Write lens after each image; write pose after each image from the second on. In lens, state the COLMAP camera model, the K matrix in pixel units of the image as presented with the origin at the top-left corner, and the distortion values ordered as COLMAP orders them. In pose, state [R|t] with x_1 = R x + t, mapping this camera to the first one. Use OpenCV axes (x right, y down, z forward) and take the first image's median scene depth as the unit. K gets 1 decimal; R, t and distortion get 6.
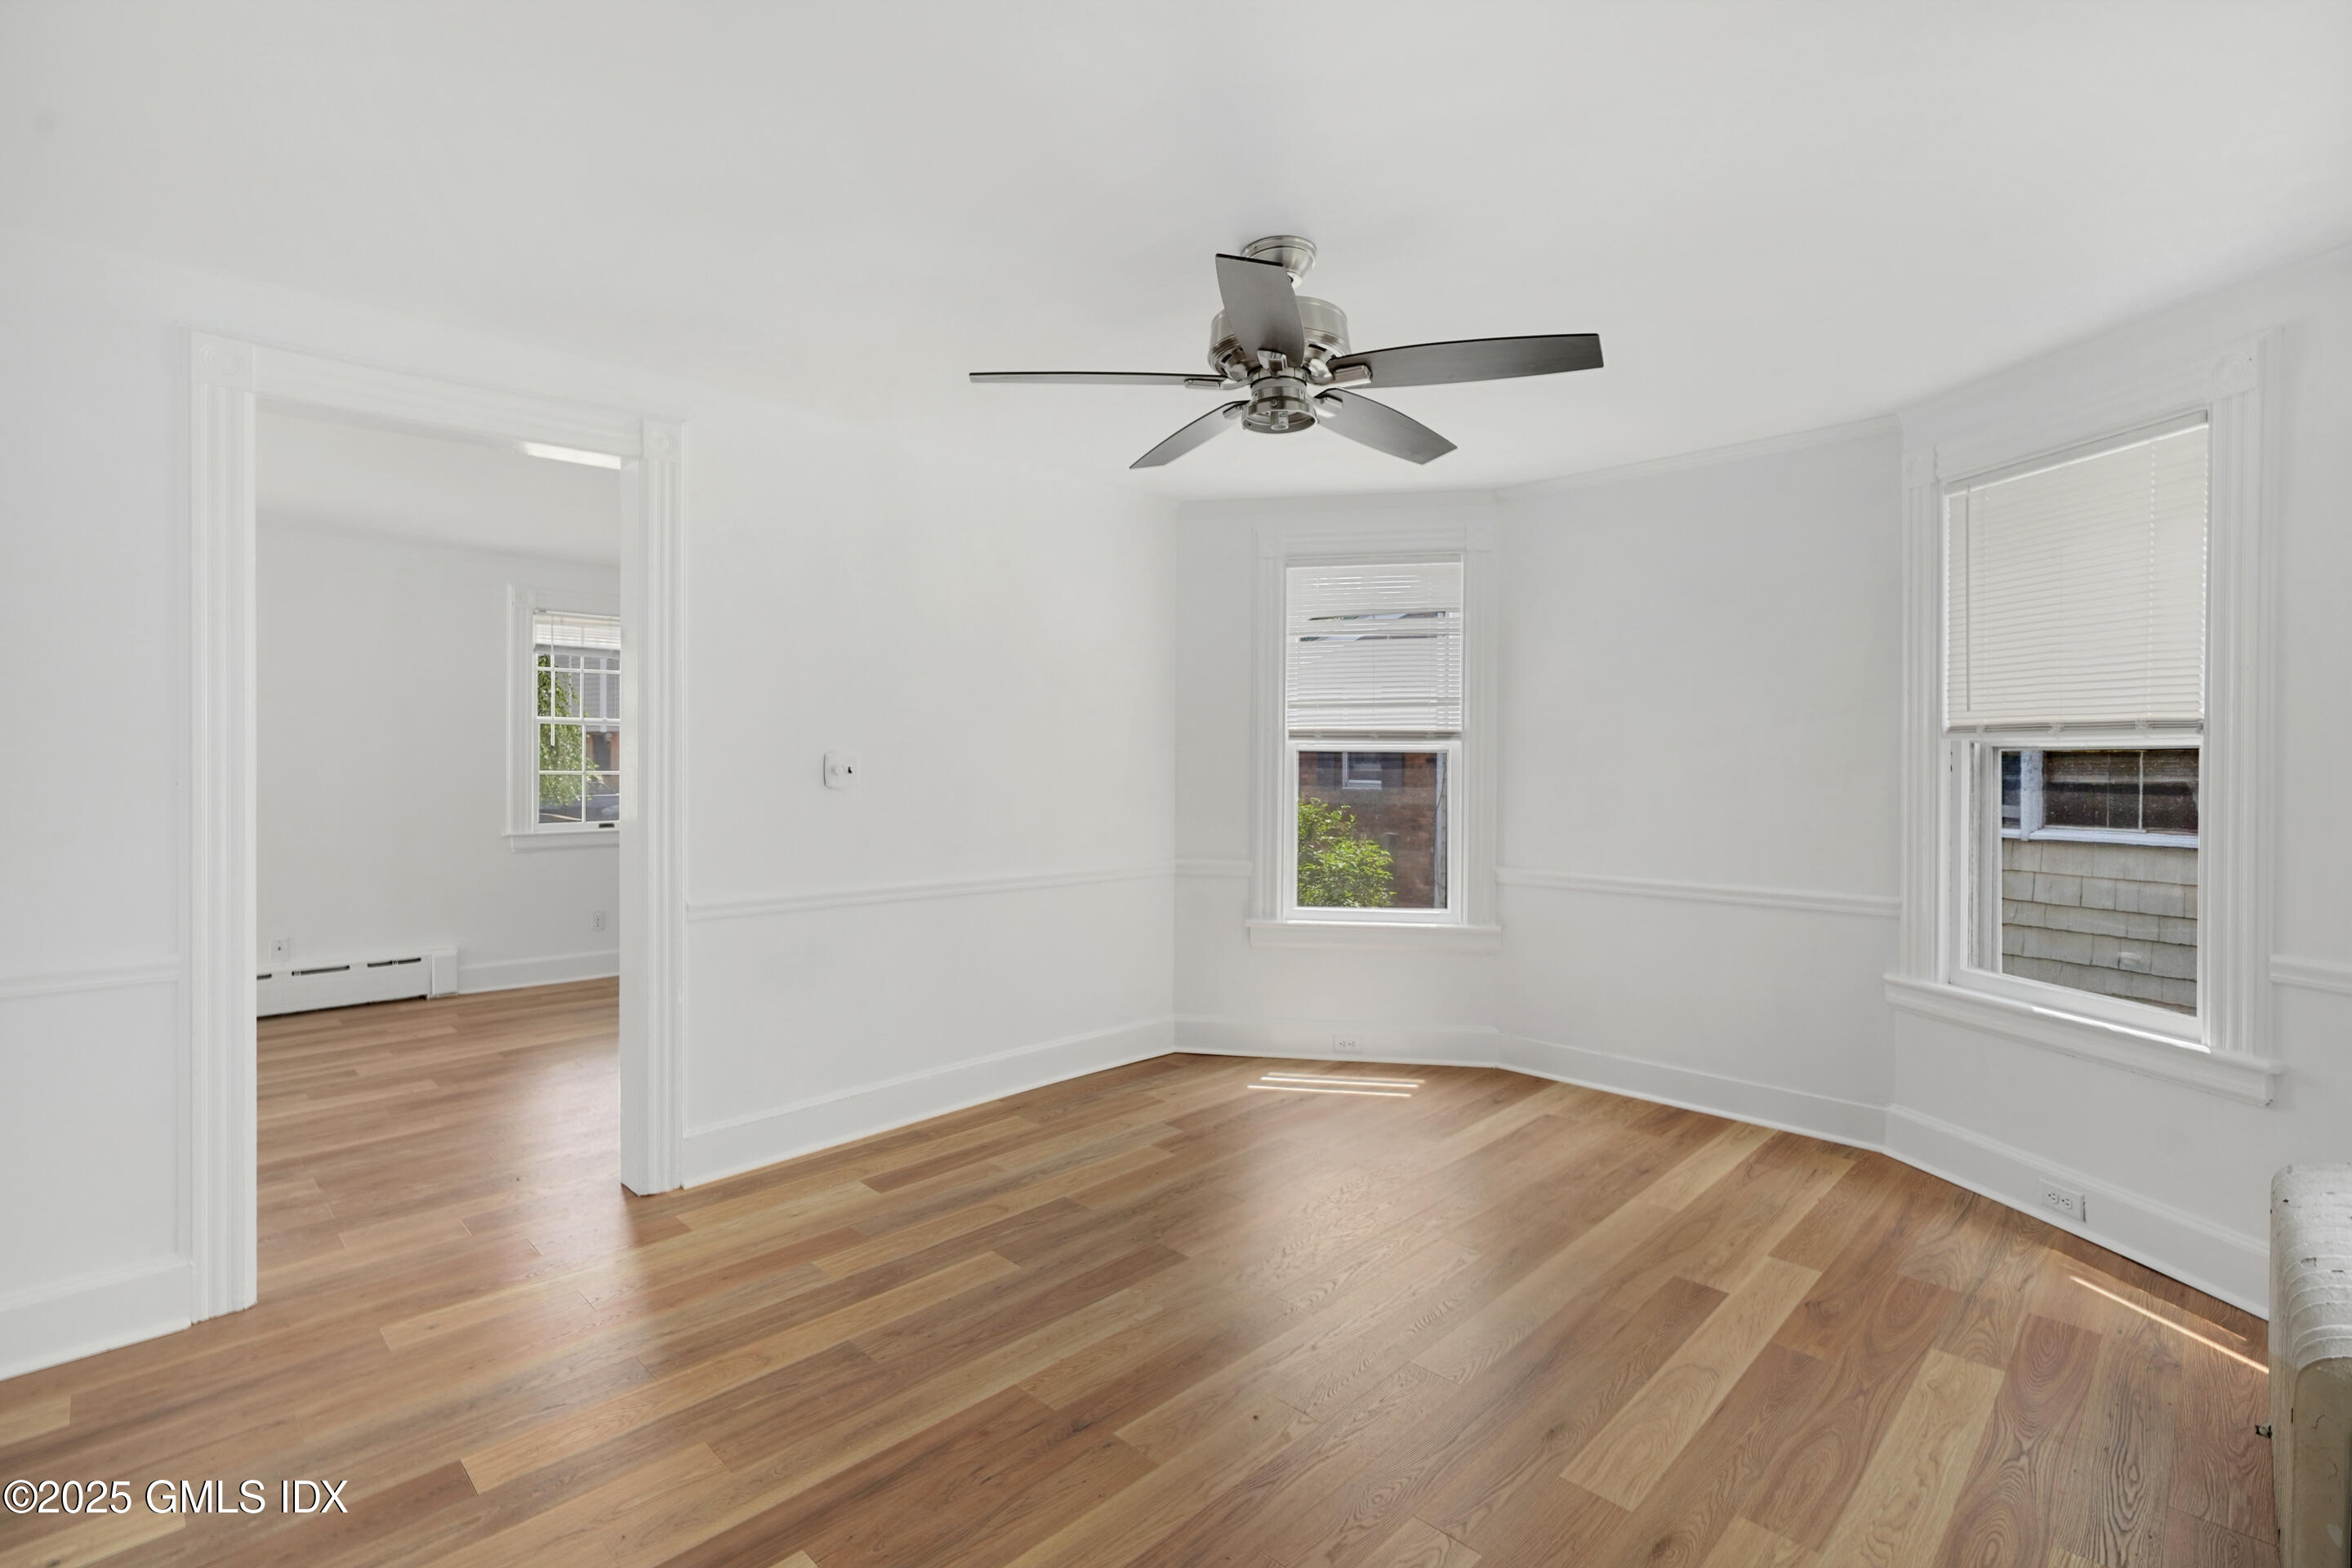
lens RADIAL K [[1076.0, 0, 1193.1], [0, 1076.0, 753.4], [0, 0, 1]] dist [-0.010905, 0.005538]
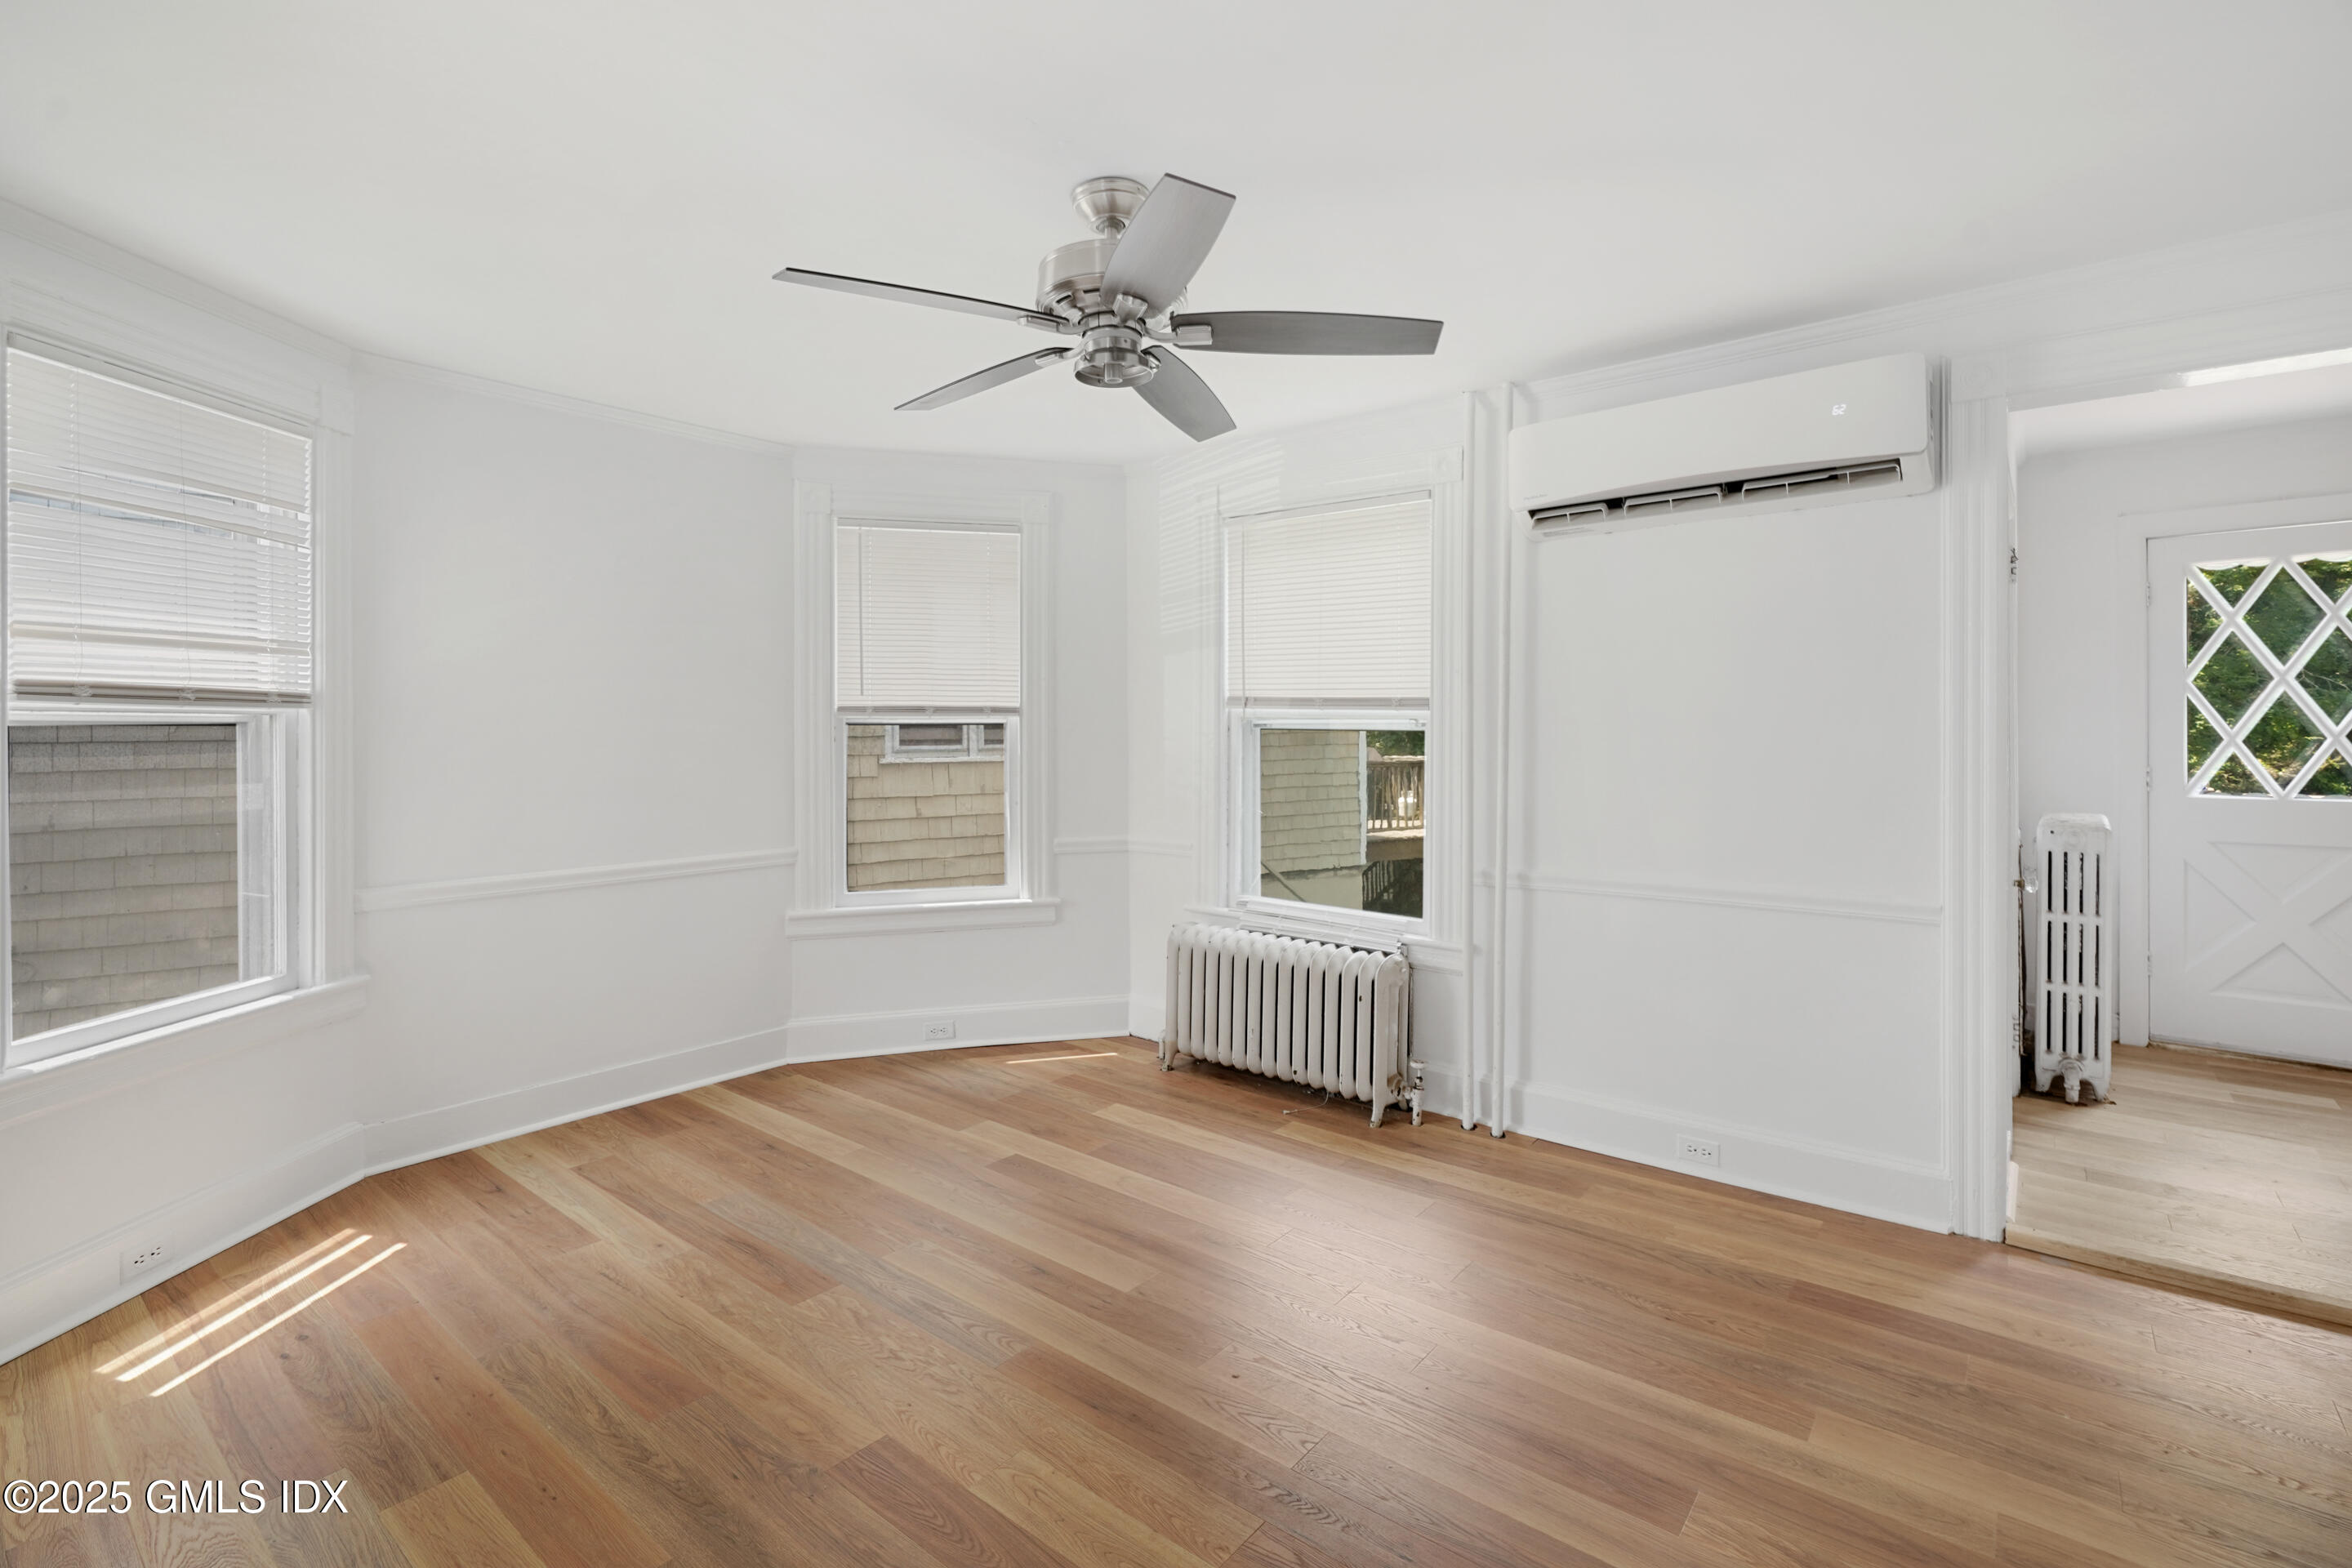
lens RADIAL K [[1076.0, 0, 1144.9], [0, 1076.0, 716.7], [0, 0, 1]] dist [-0.010905, 0.005538]
pose [[-0.077863, 0.008982, 0.996924, -0.560387], [-0.001985, 0.999956, -0.009164, -0.001761], [-0.996962, -0.002693, -0.077842, 0.676844]]
